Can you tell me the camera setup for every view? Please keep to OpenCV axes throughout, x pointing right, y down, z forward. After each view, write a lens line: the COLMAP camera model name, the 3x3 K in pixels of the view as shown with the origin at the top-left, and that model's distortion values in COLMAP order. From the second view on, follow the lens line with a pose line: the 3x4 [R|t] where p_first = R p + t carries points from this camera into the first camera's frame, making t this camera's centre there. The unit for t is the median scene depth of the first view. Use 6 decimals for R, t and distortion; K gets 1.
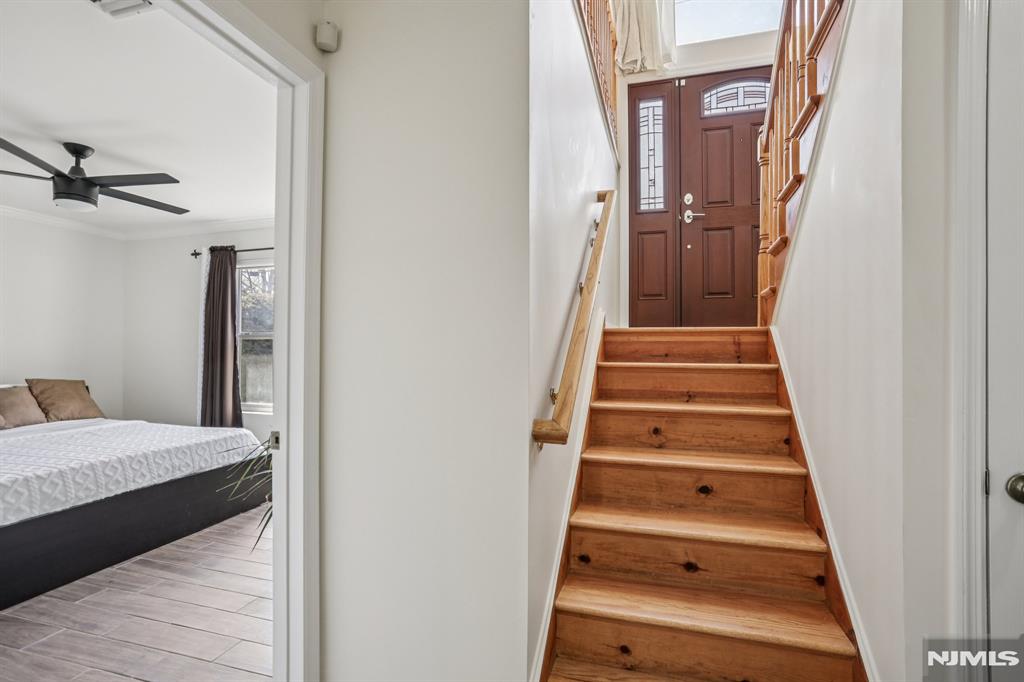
lens RADIAL K [[515.1, 0, 521.2], [0, 515.1, 344.0], [0, 0, 1]] dist [-0.053298, 0.028768]
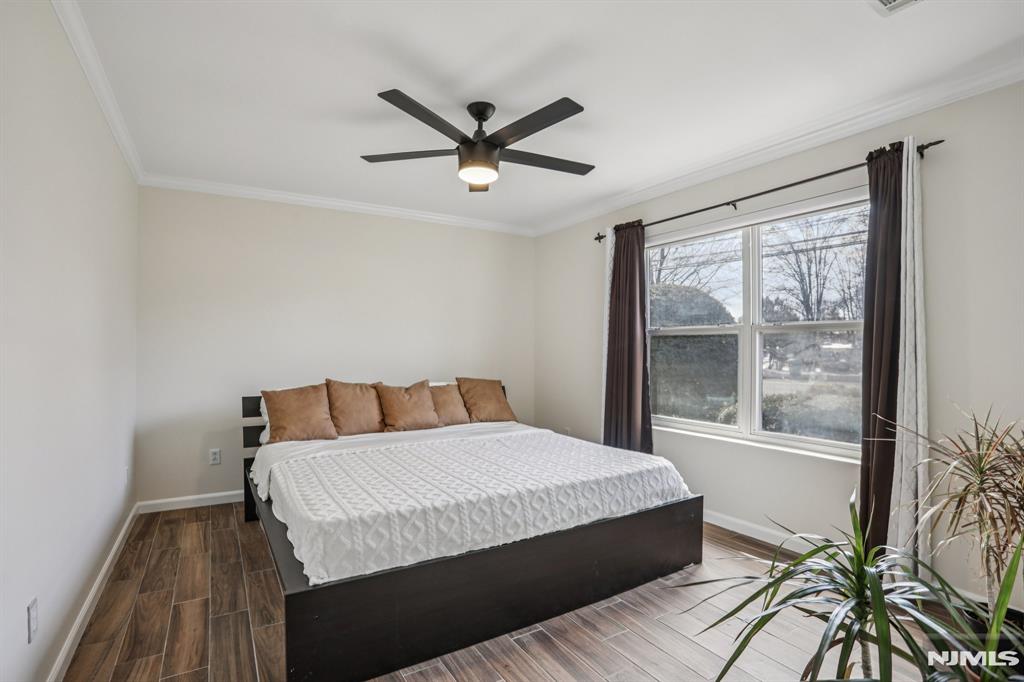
lens RADIAL K [[501.2, 0, 507.9], [0, 501.2, 346.1], [0, 0, 1]] dist [-0.079273, 0.030844]
pose [[0.737831, -0.003496, -0.674977, -0.271265], [0.005801, 0.999982, 0.001163, 0.006811], [0.674961, -0.004774, 0.737838, 0.389210]]
